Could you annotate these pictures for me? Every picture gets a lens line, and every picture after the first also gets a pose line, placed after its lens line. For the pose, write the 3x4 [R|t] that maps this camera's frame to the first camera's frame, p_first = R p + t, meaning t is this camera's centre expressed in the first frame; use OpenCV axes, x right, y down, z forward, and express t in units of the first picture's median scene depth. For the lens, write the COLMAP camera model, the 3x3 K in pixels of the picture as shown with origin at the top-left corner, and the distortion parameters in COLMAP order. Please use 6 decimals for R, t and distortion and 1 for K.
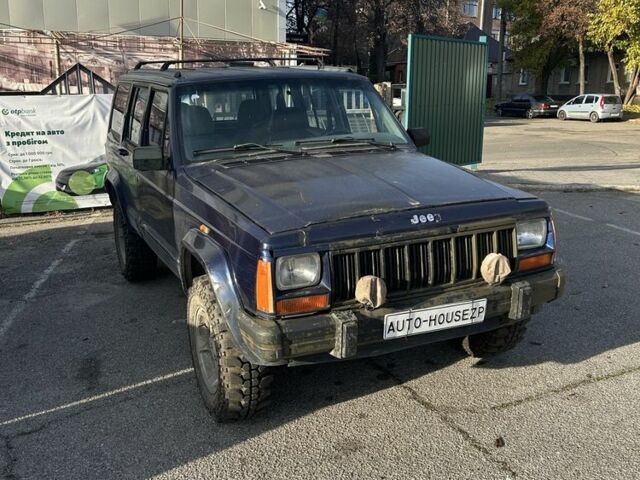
lens RADIAL K [[639.0, 0, 320.0], [0, 639.0, 240.0], [0, 0, 1]] dist [0.122808, -0.260322]
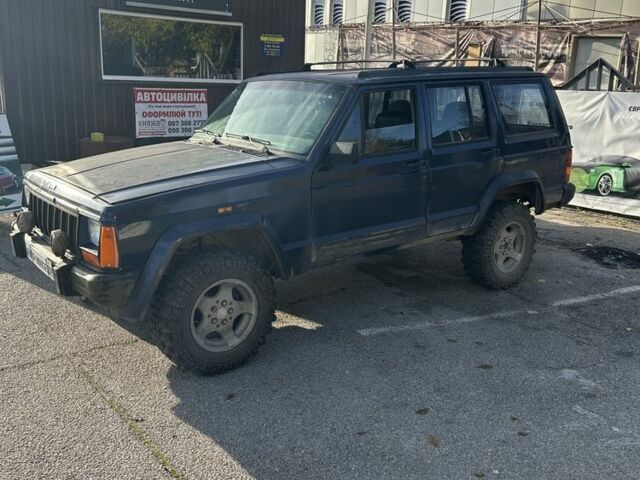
lens RADIAL K [[639.0, 0, 320.0], [0, 639.0, 240.0], [0, 0, 1]] dist [0.122808, -0.260322]
pose [[0.213033, 0.272950, -0.938145, 1.286083], [-0.256899, 0.942048, 0.215749, -0.294045], [0.942667, 0.195046, 0.270807, 0.972779]]
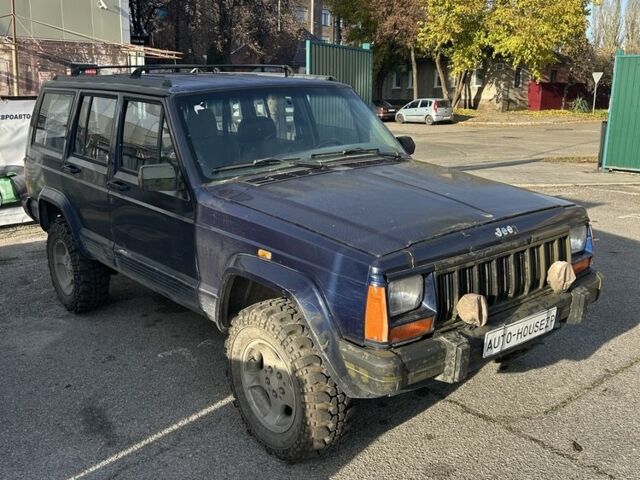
lens RADIAL K [[639.0, 0, 320.0], [0, 639.0, 240.0], [0, 0, 1]] dist [0.122808, -0.260322]
pose [[0.969715, -0.055191, 0.237923, -0.284399], [0.056513, 0.998401, 0.001267, -0.030209], [-0.237612, 0.012217, 0.971283, 0.085904]]
